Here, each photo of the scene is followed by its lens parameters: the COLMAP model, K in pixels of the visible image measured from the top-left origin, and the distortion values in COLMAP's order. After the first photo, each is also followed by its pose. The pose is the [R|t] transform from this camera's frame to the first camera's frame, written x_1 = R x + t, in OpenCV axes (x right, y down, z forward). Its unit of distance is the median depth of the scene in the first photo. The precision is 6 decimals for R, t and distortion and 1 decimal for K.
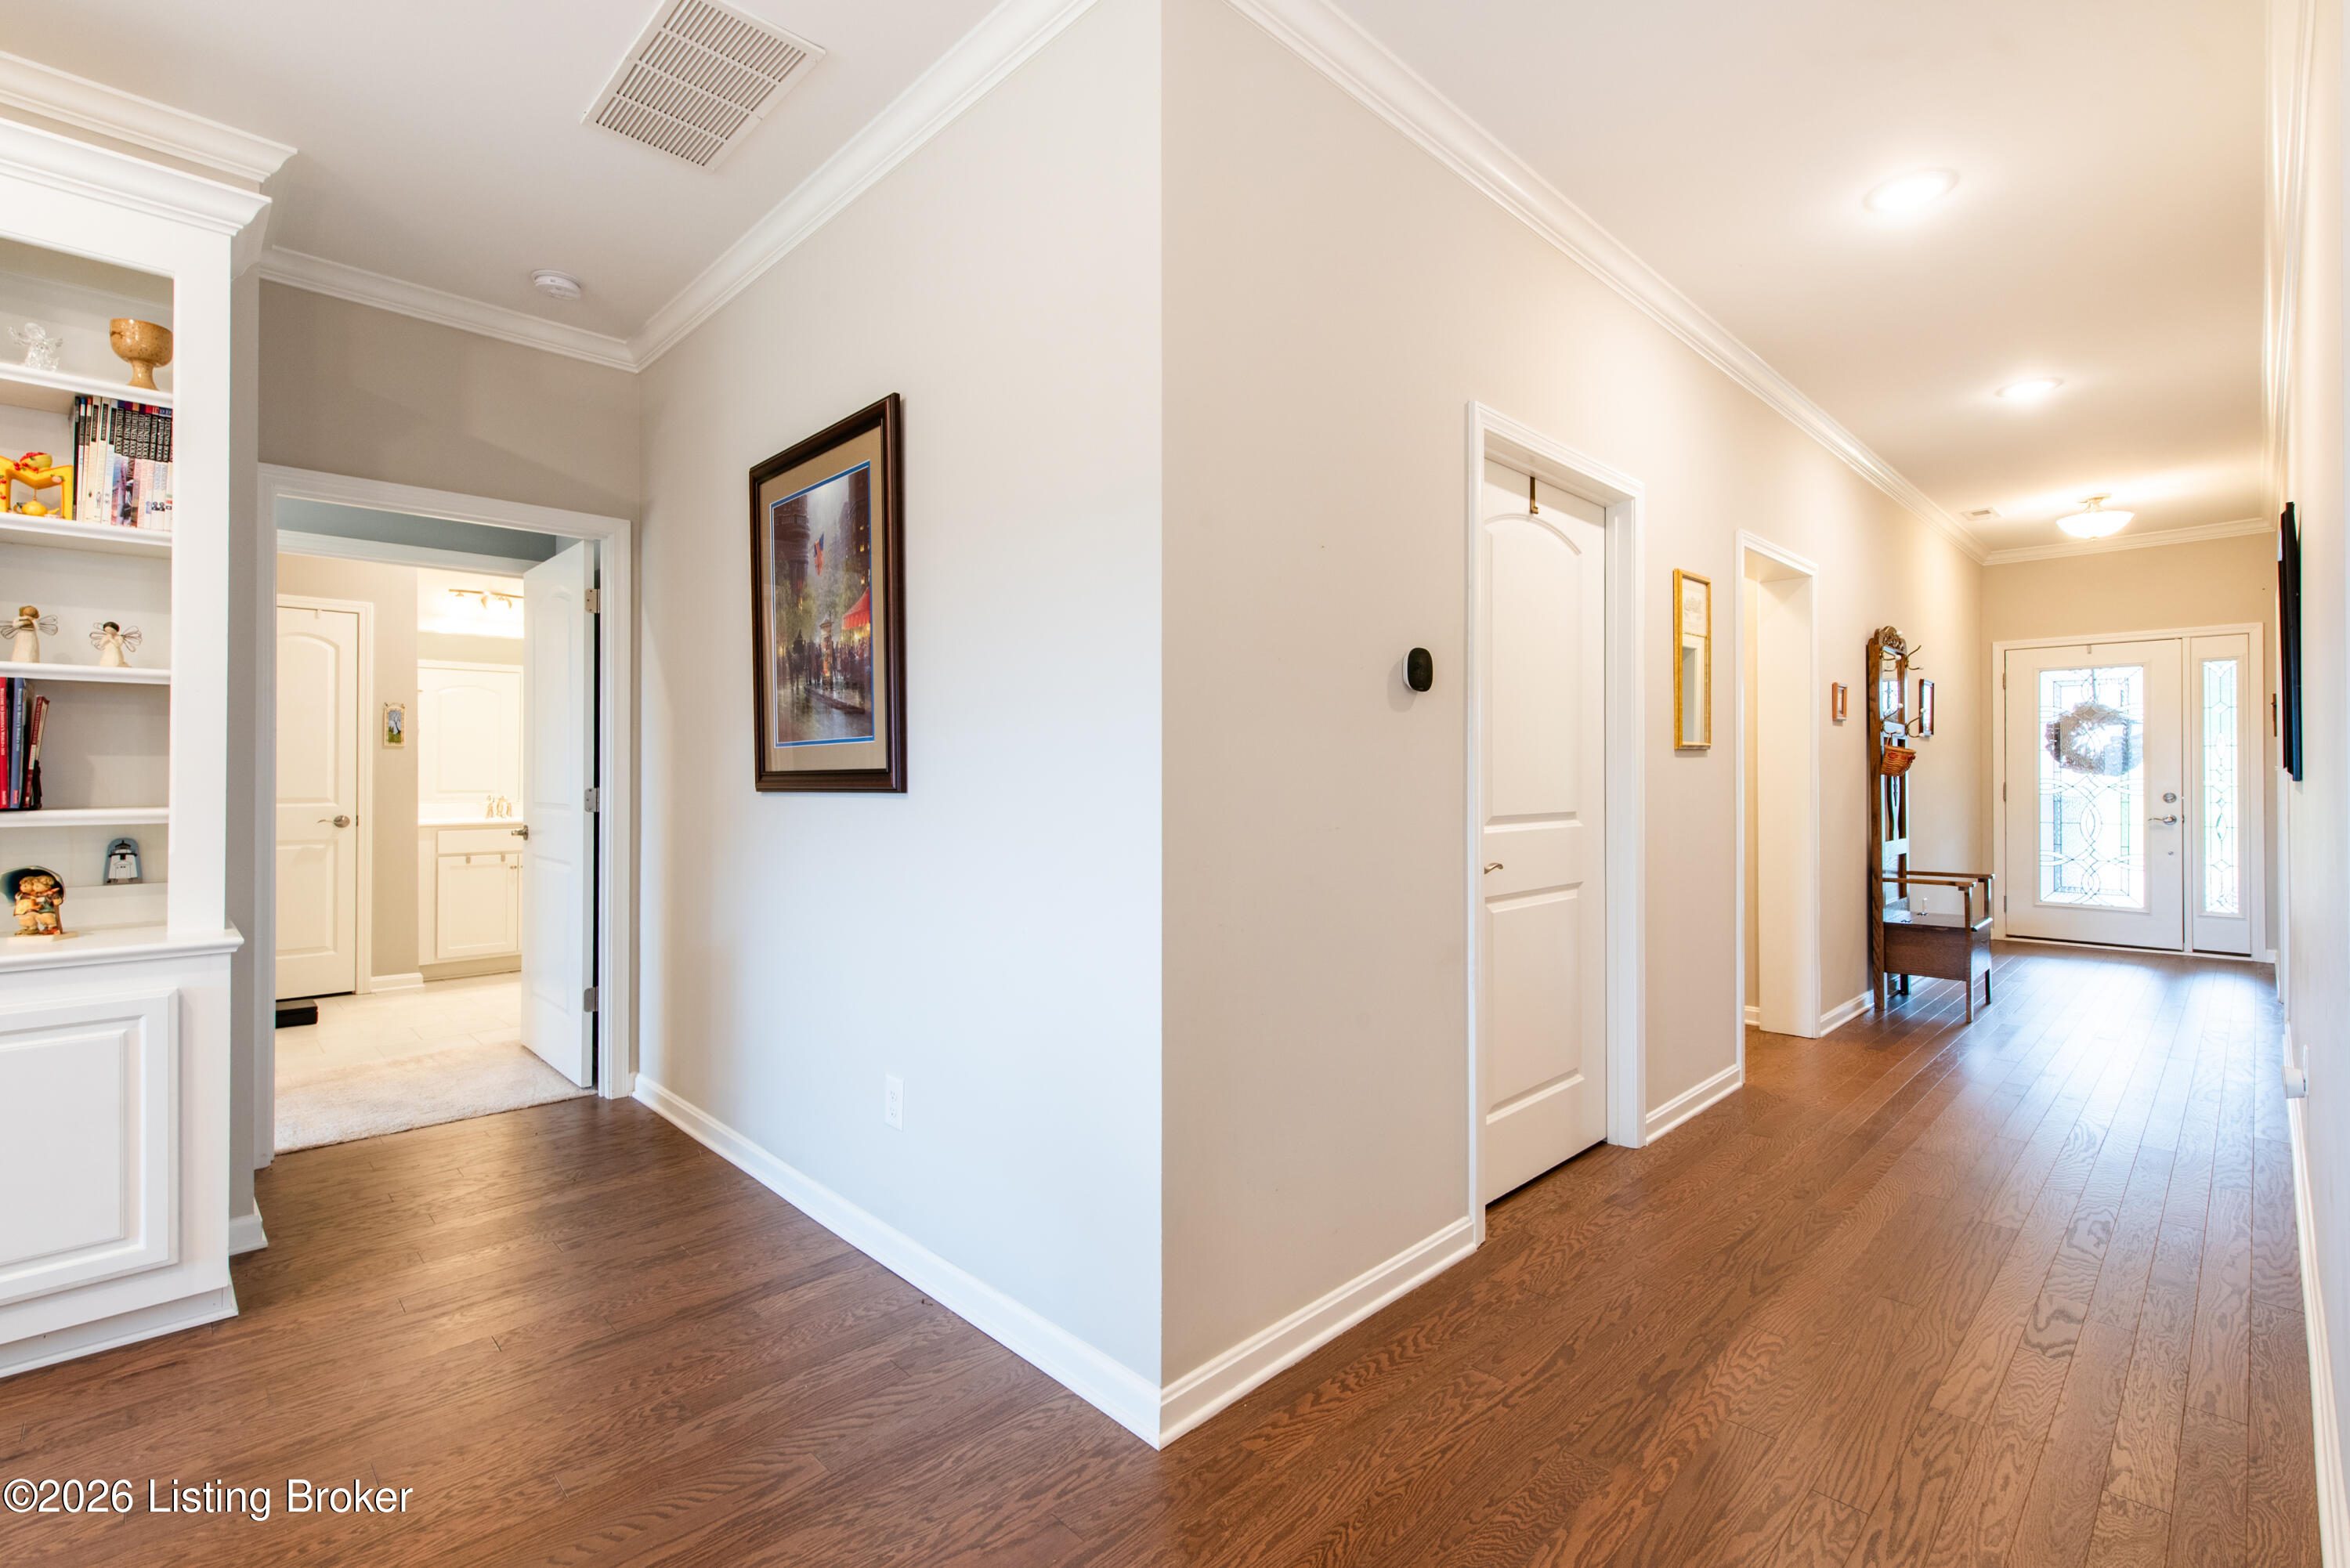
lens RADIAL K [[1062.9, 0, 1175.8], [0, 1062.9, 771.5], [0, 0, 1]] dist [0.009483, -0.001081]
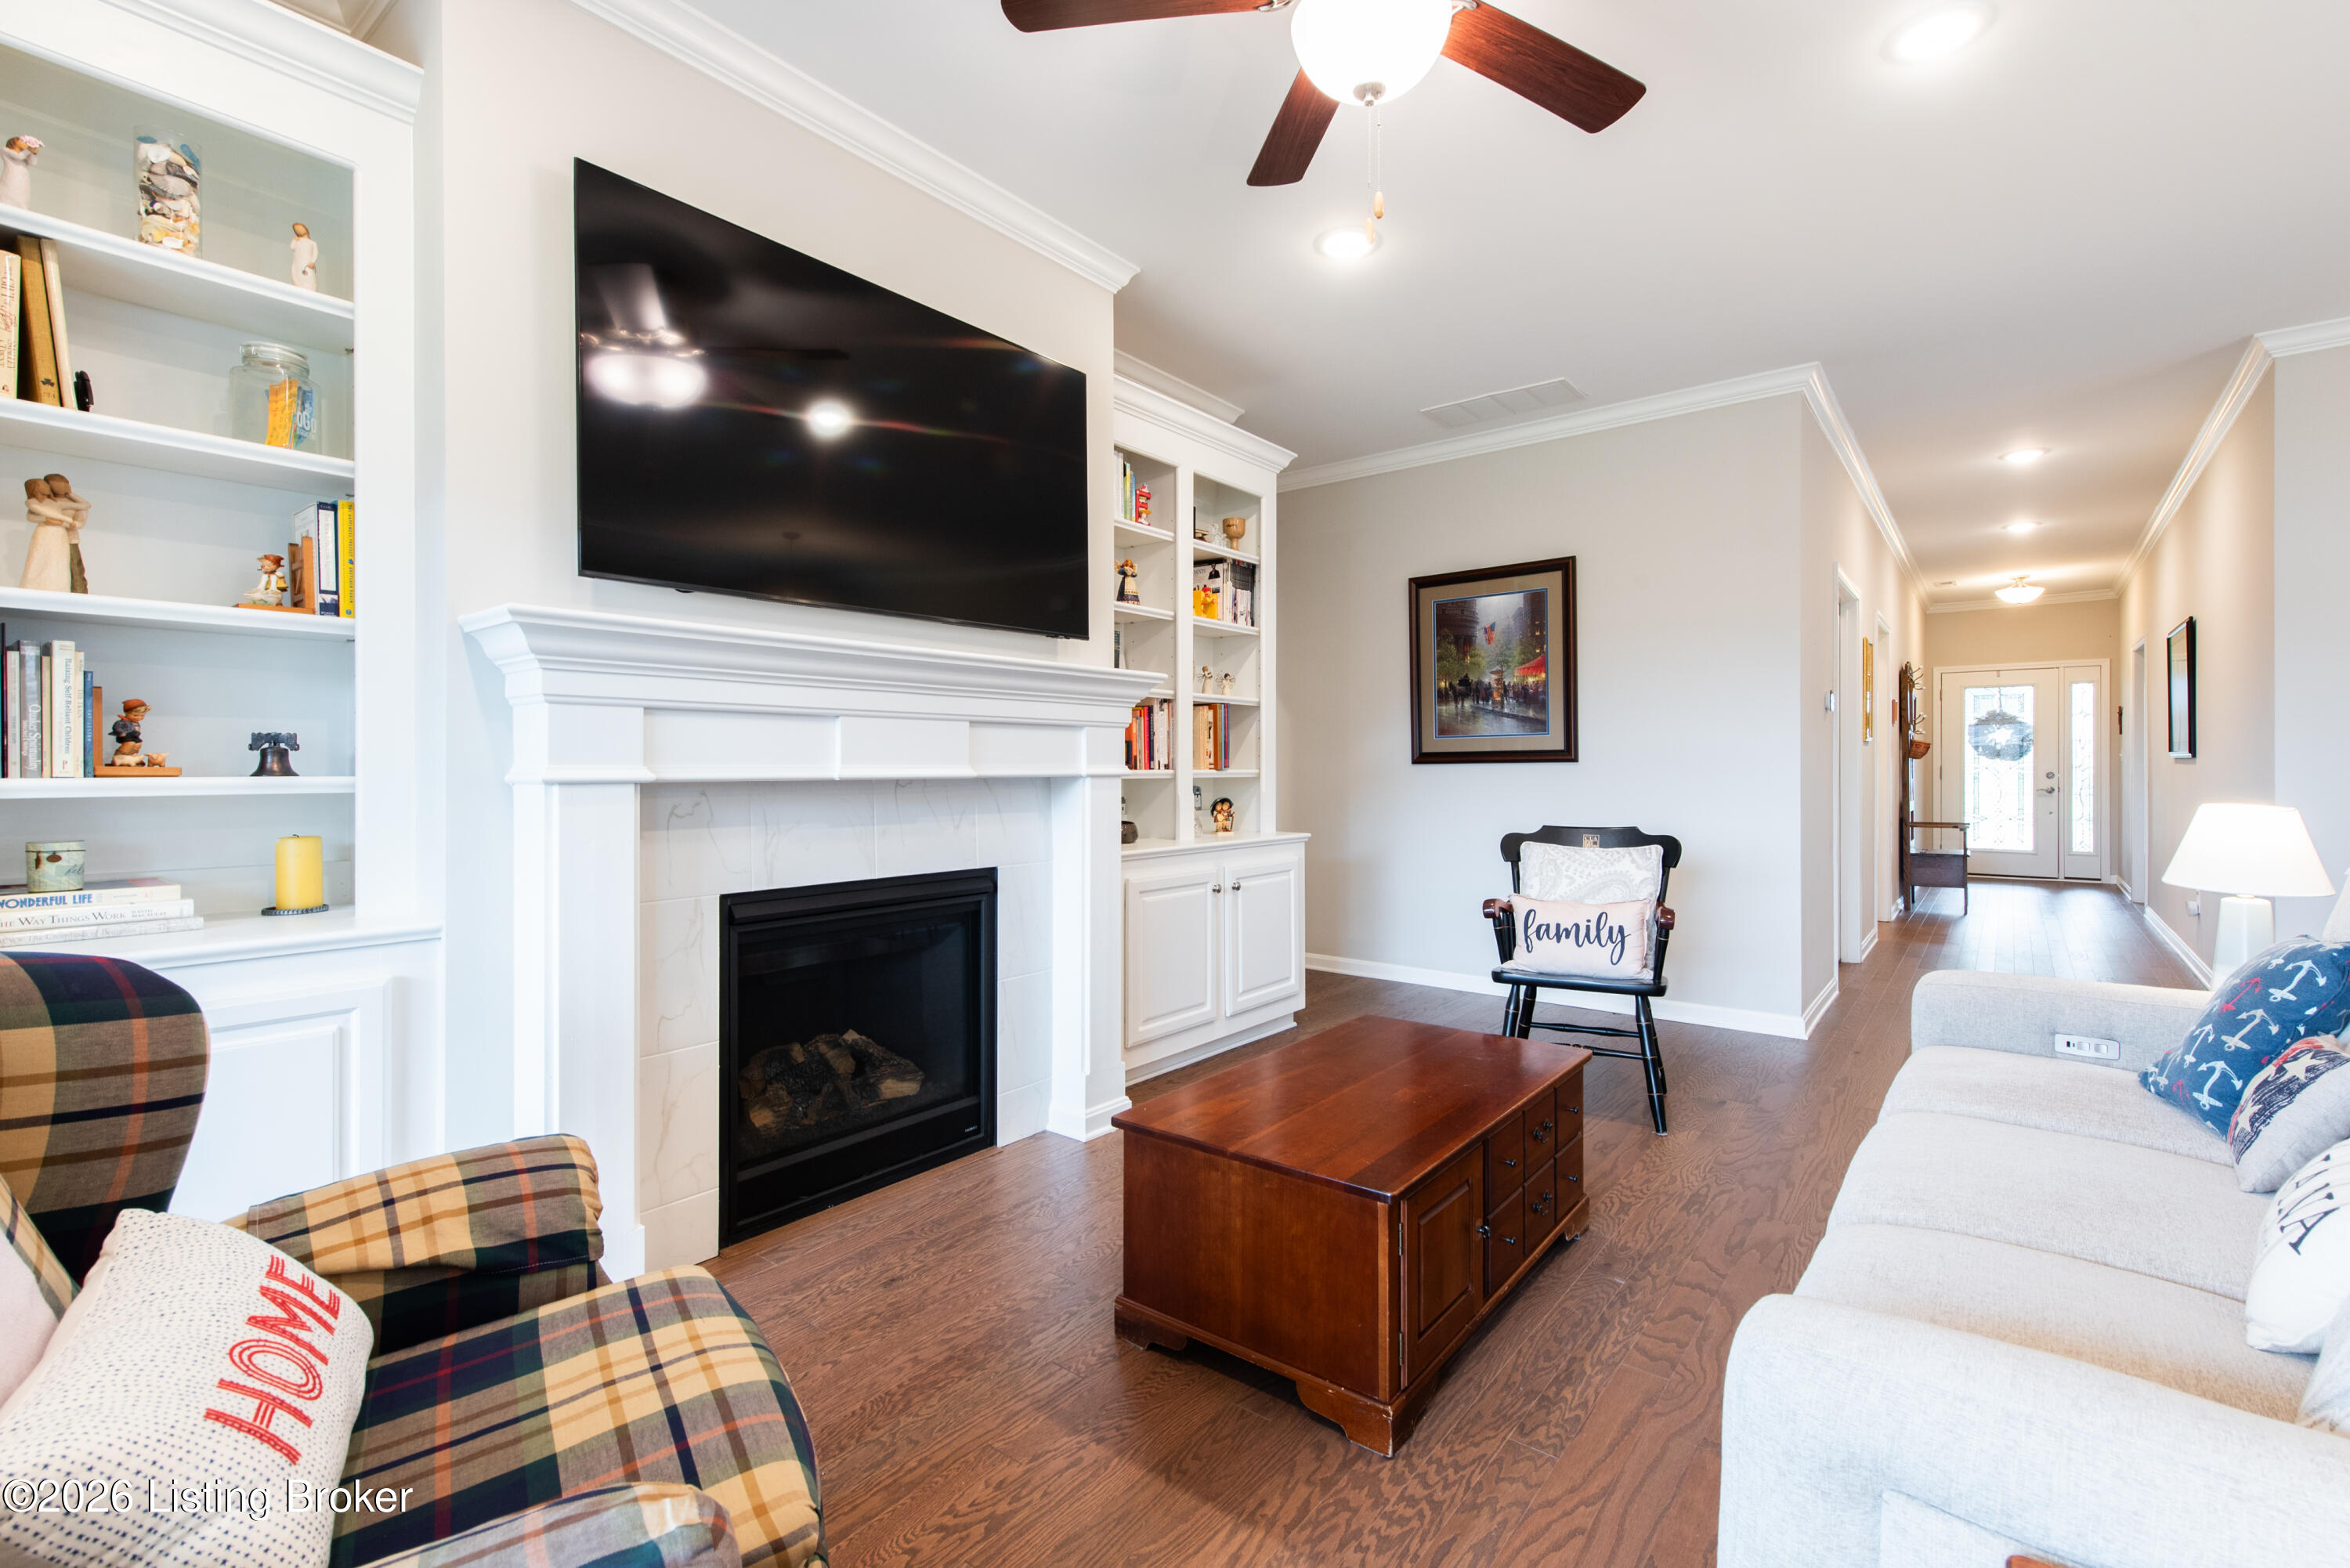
lens RADIAL K [[1062.9, 0, 1174.0], [0, 1062.9, 766.0], [0, 0, 1]] dist [0.009483, -0.001081]
pose [[0.991560, 0.000445, 0.129649, -0.544165], [-0.000834, 0.999995, 0.002949, 0.009357], [-0.129647, -0.003032, 0.991556, -0.363150]]
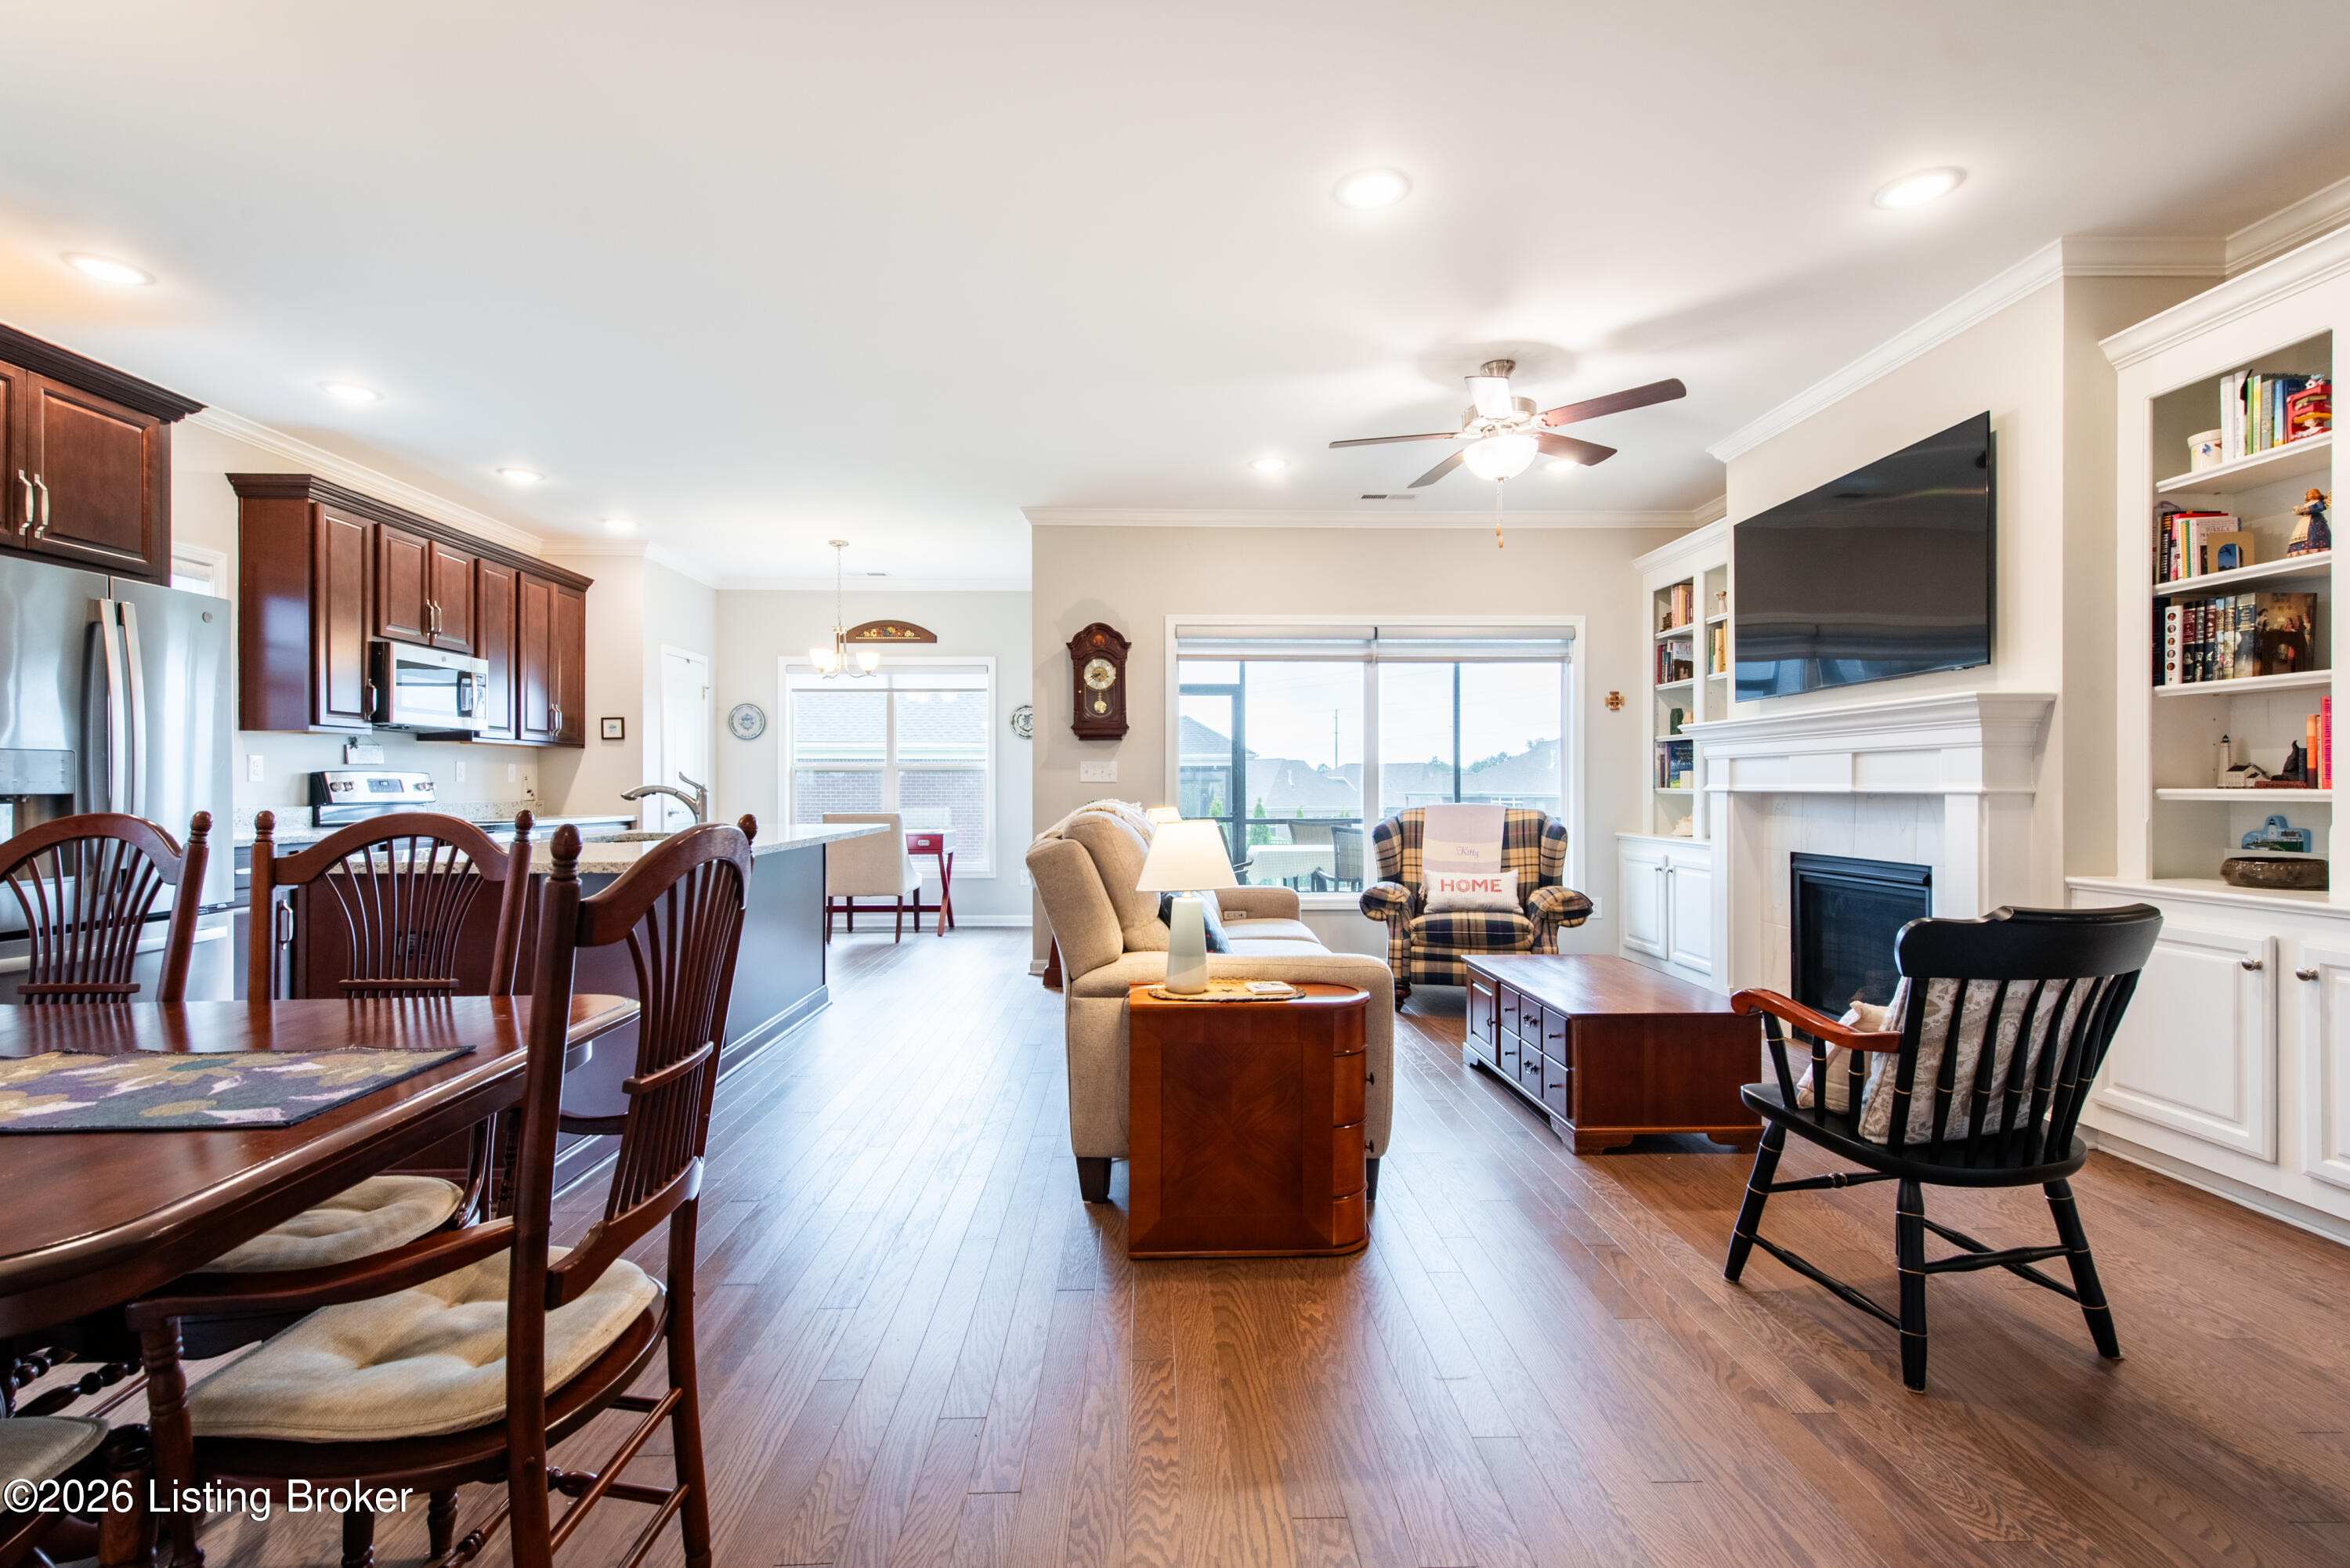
lens RADIAL K [[1062.9, 0, 1209.6], [0, 1062.9, 783.7], [0, 0, 1]] dist [0.009483, -0.001081]
pose [[-0.668477, 0.000271, -0.743732, 0.227429], [0.003711, 0.999989, -0.002970, 0.011224], [0.743723, -0.004745, -0.668471, 0.286988]]
